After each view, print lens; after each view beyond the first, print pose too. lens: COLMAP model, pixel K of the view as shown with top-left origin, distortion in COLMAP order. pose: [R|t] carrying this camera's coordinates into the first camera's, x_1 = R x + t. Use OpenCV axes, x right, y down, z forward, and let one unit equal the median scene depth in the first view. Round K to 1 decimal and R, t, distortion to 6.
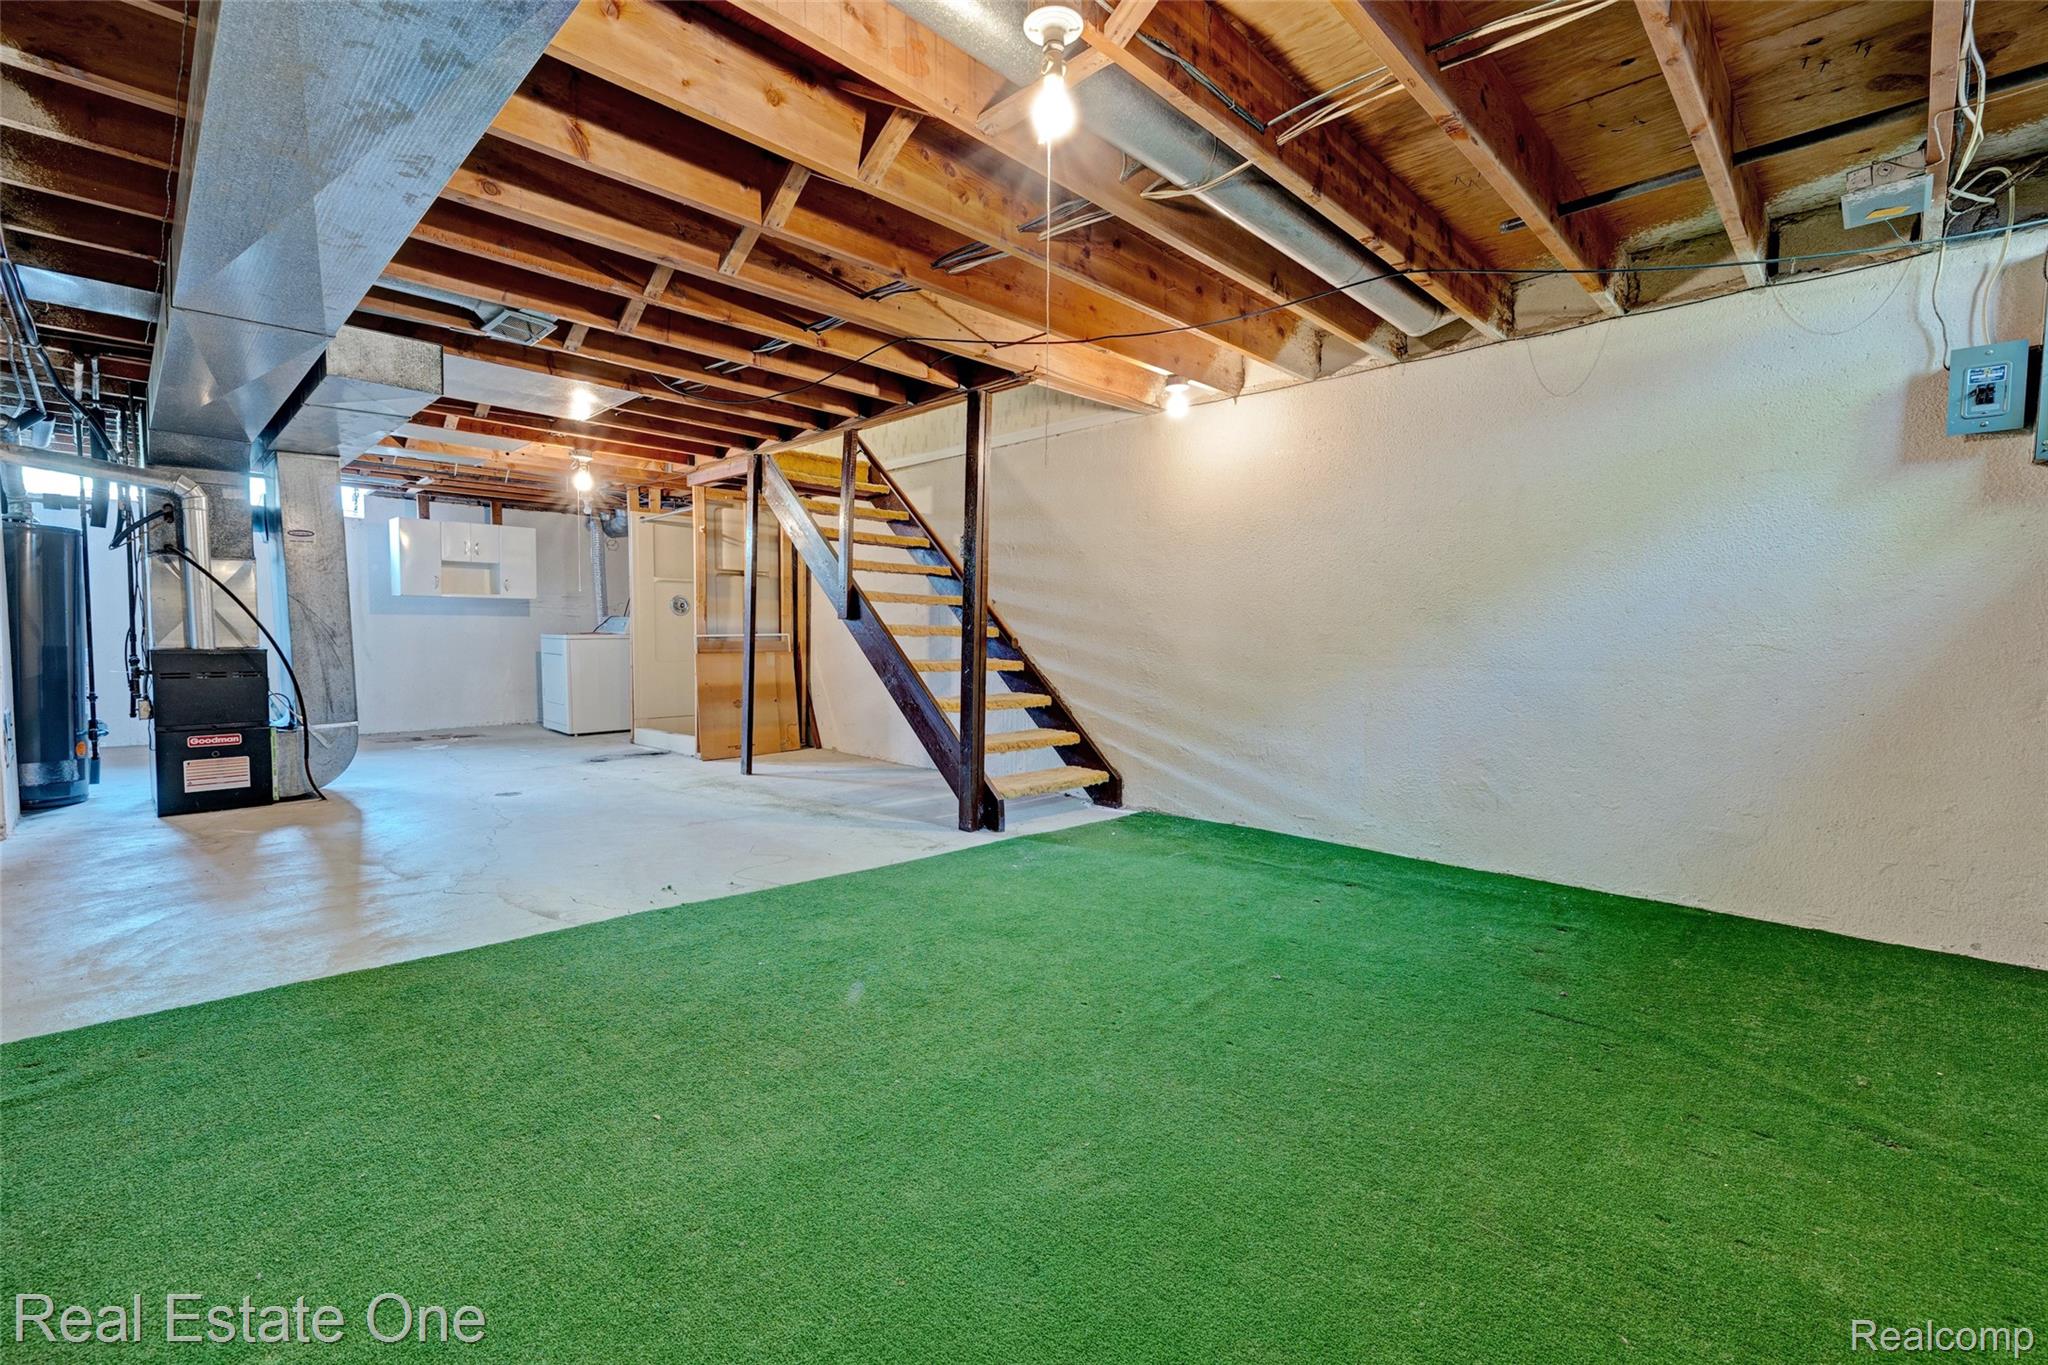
lens RADIAL K [[875.6, 0, 1024.8], [0, 875.6, 673.7], [0, 0, 1]] dist [-0.000669, 0.000419]
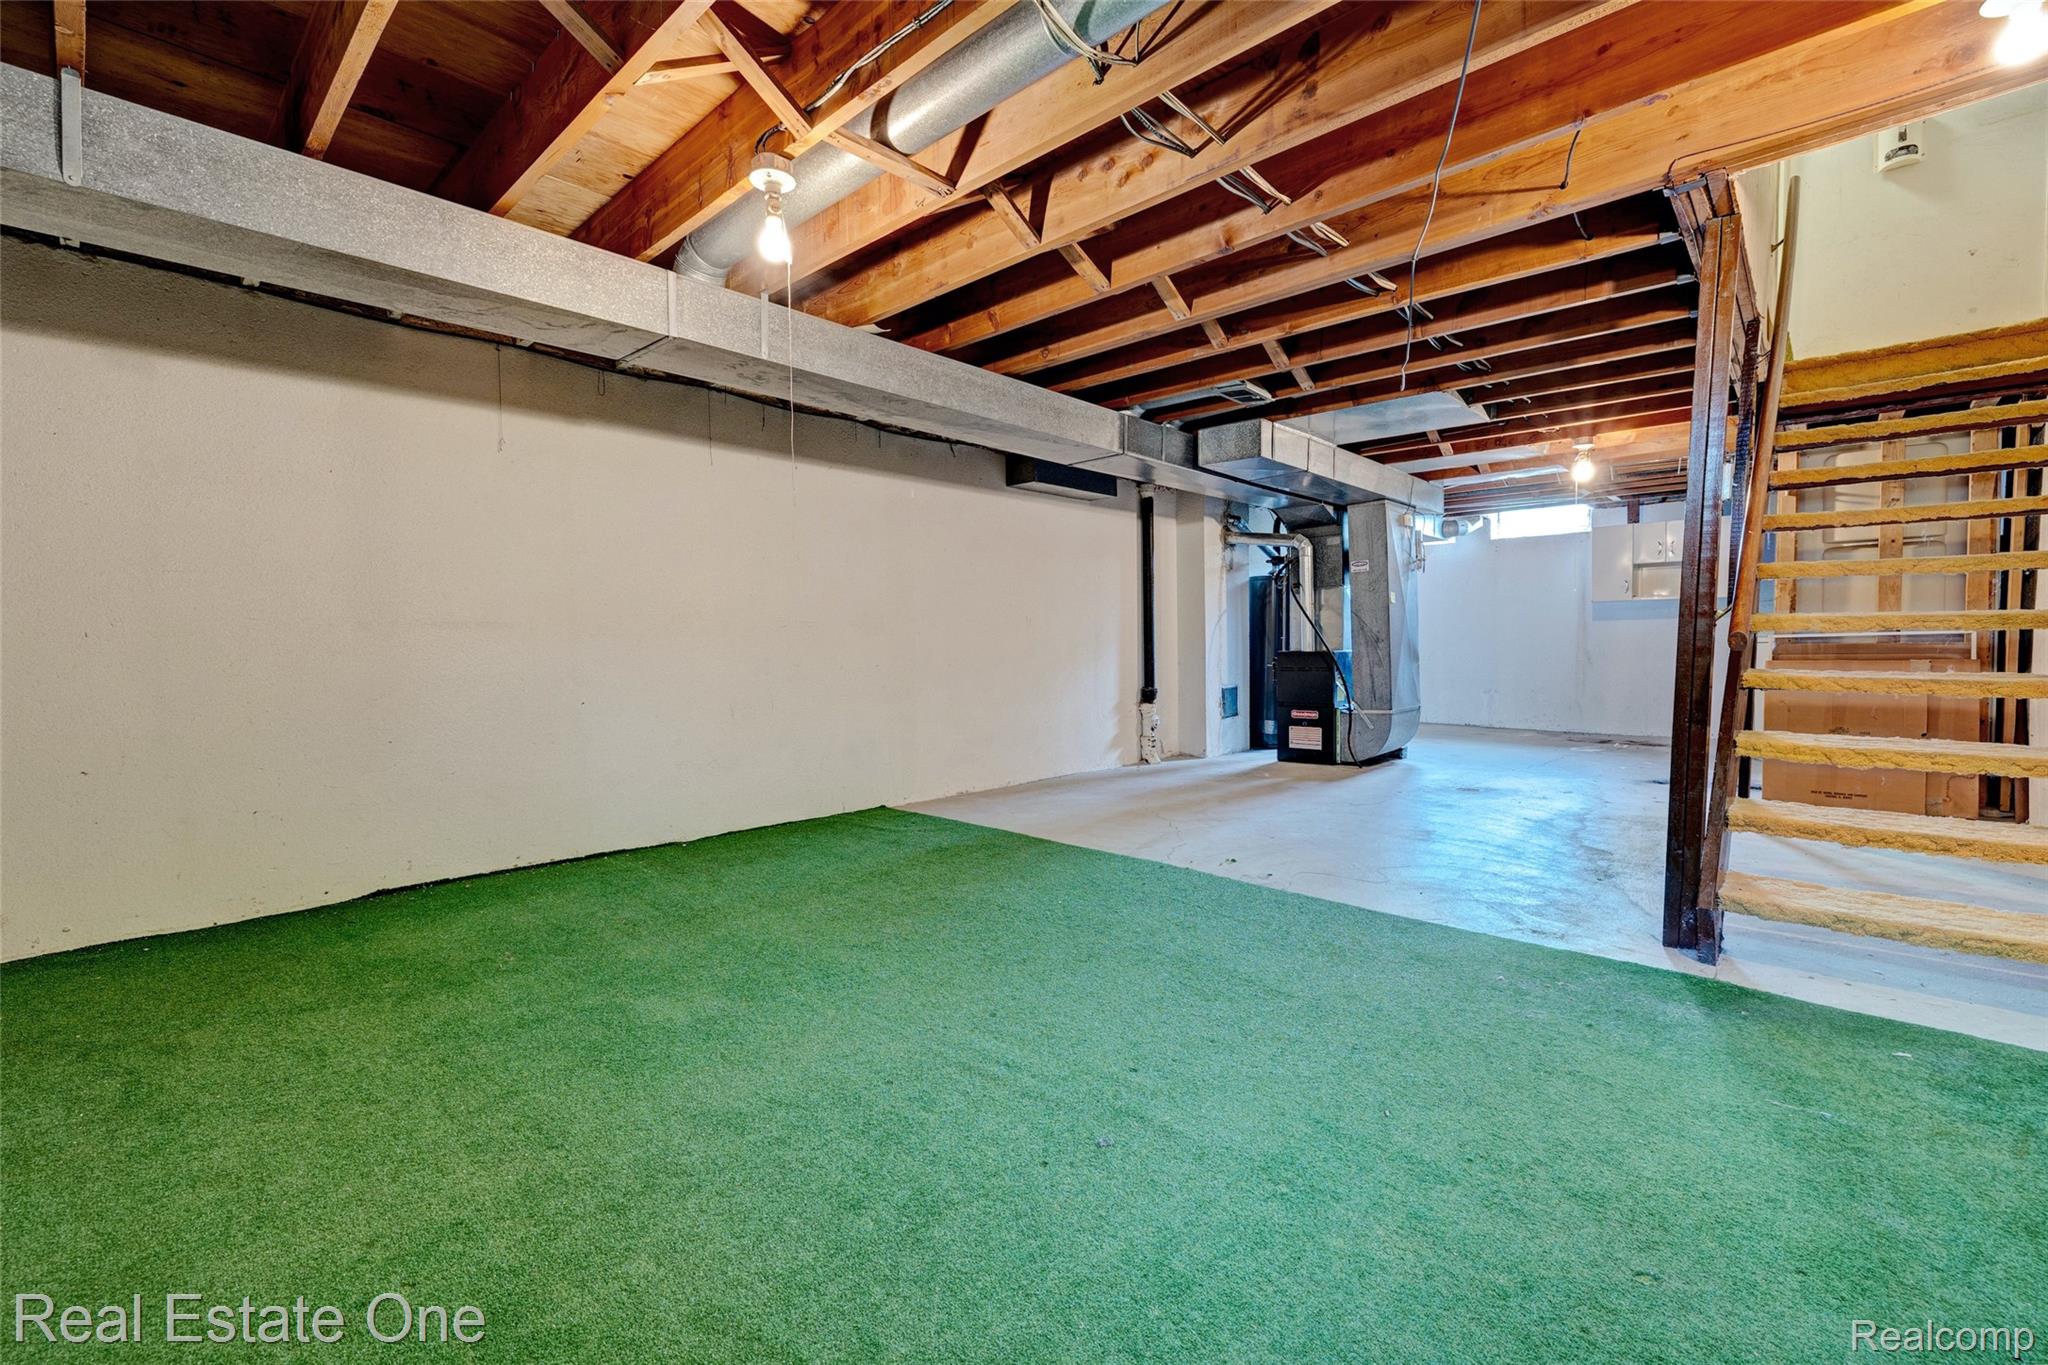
lens RADIAL K [[875.6, 0, 1026.8], [0, 875.6, 673.3], [0, 0, 1]] dist [-0.000669, 0.000419]
pose [[0.024239, 0.026494, -0.999355, 0.356107], [-0.035418, 0.999044, 0.025626, -0.008820], [0.999079, 0.034774, 0.025154, 0.348552]]
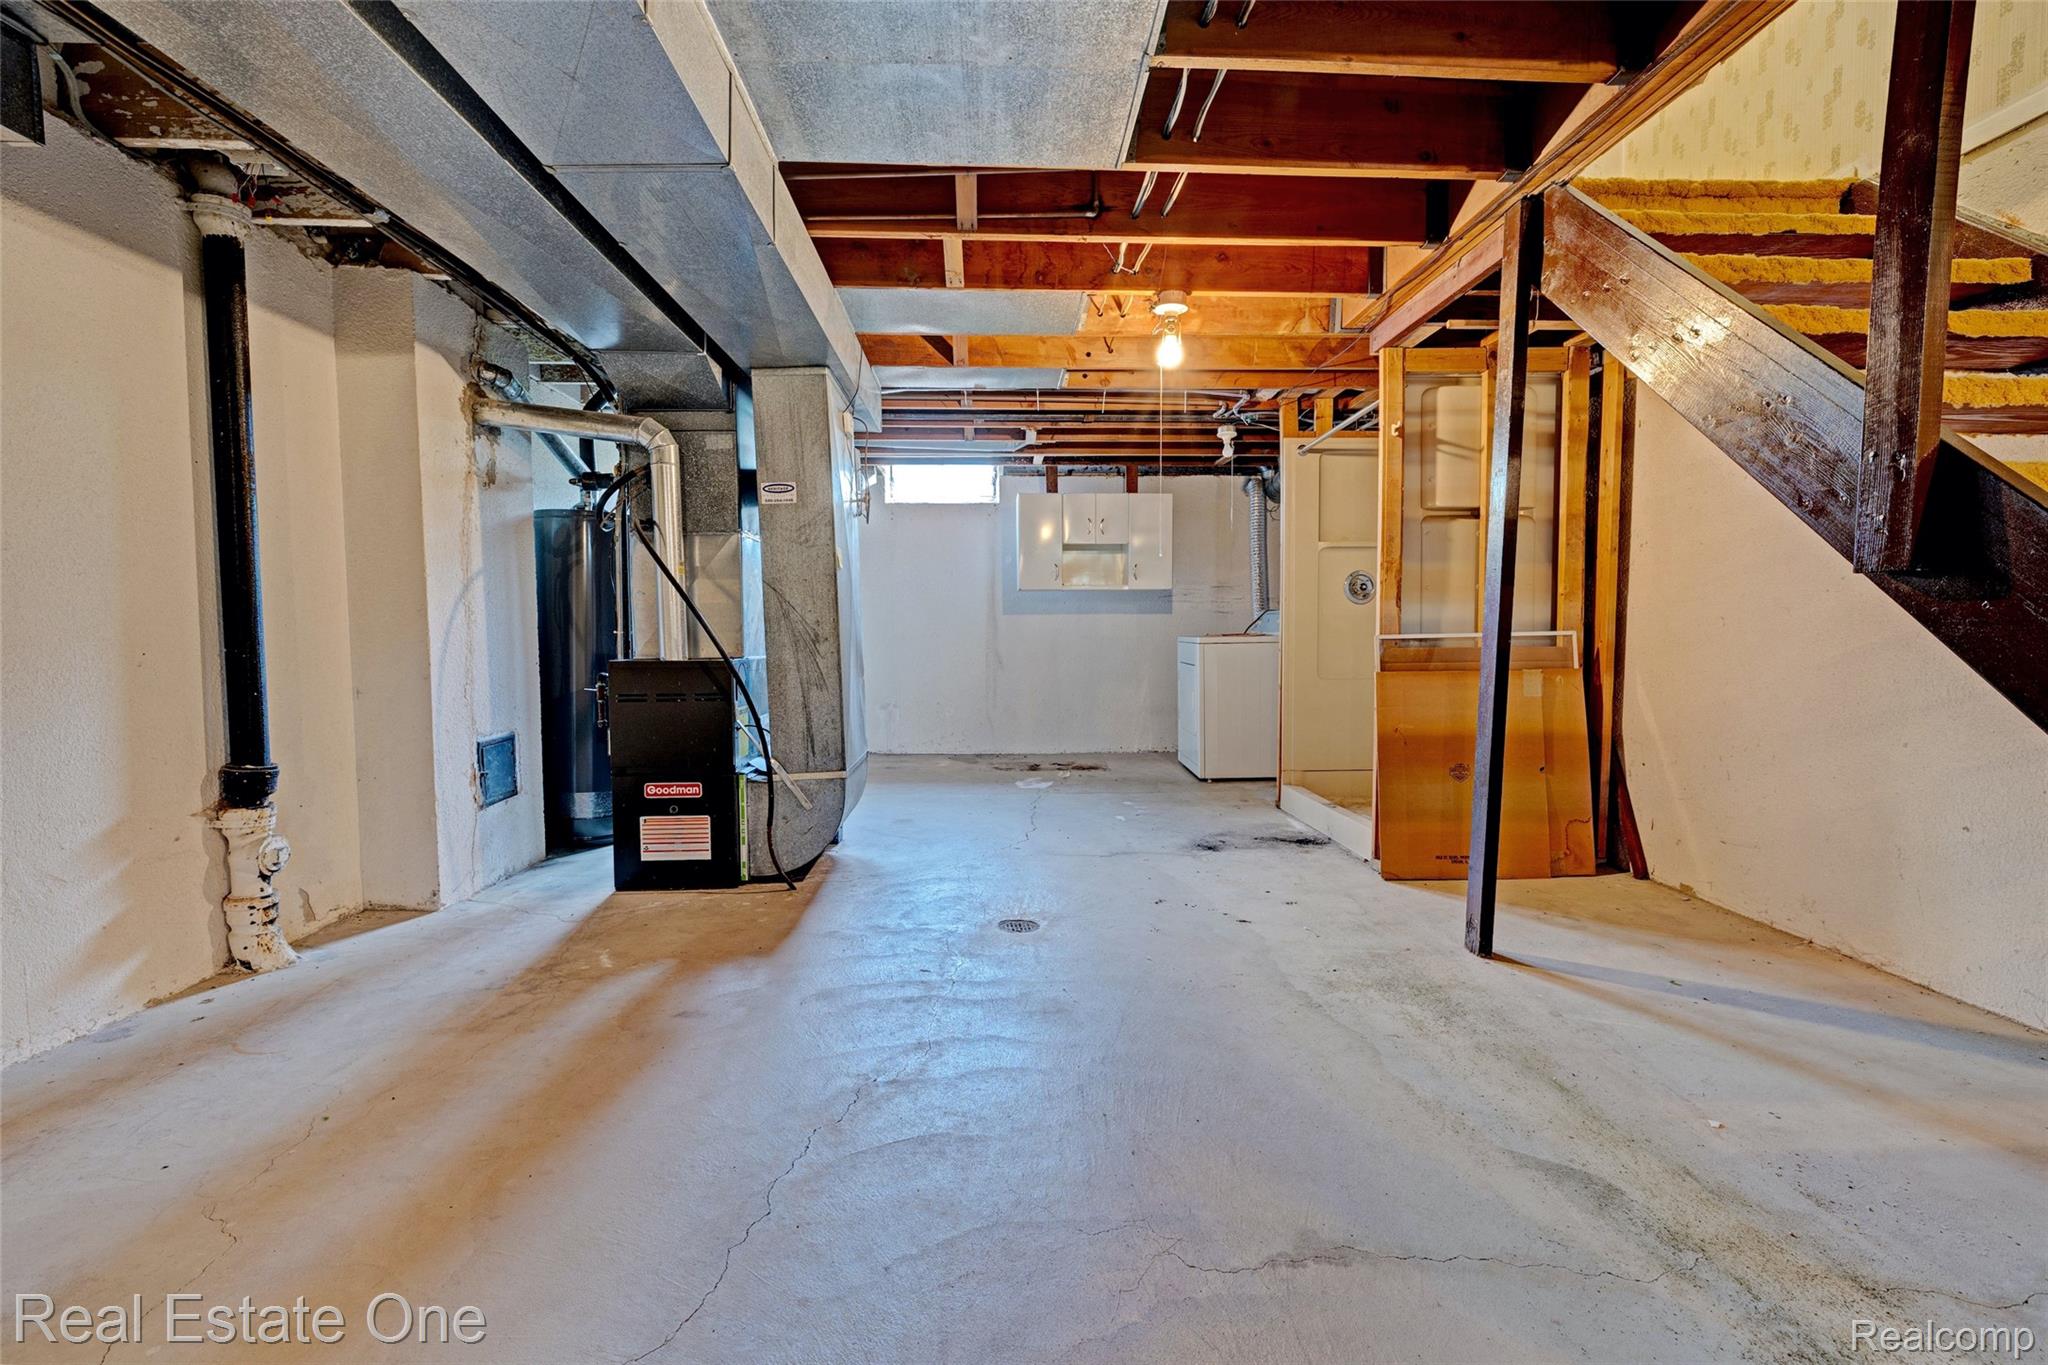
lens RADIAL K [[875.6, 0, 1016.3], [0, 875.6, 676.7], [0, 0, 1]] dist [-0.000669, 0.000419]
pose [[0.713930, 0.025236, -0.699762, -0.165016], [-0.023501, 0.999651, 0.012075, -0.021037], [0.699823, 0.007824, 0.714274, 0.479395]]
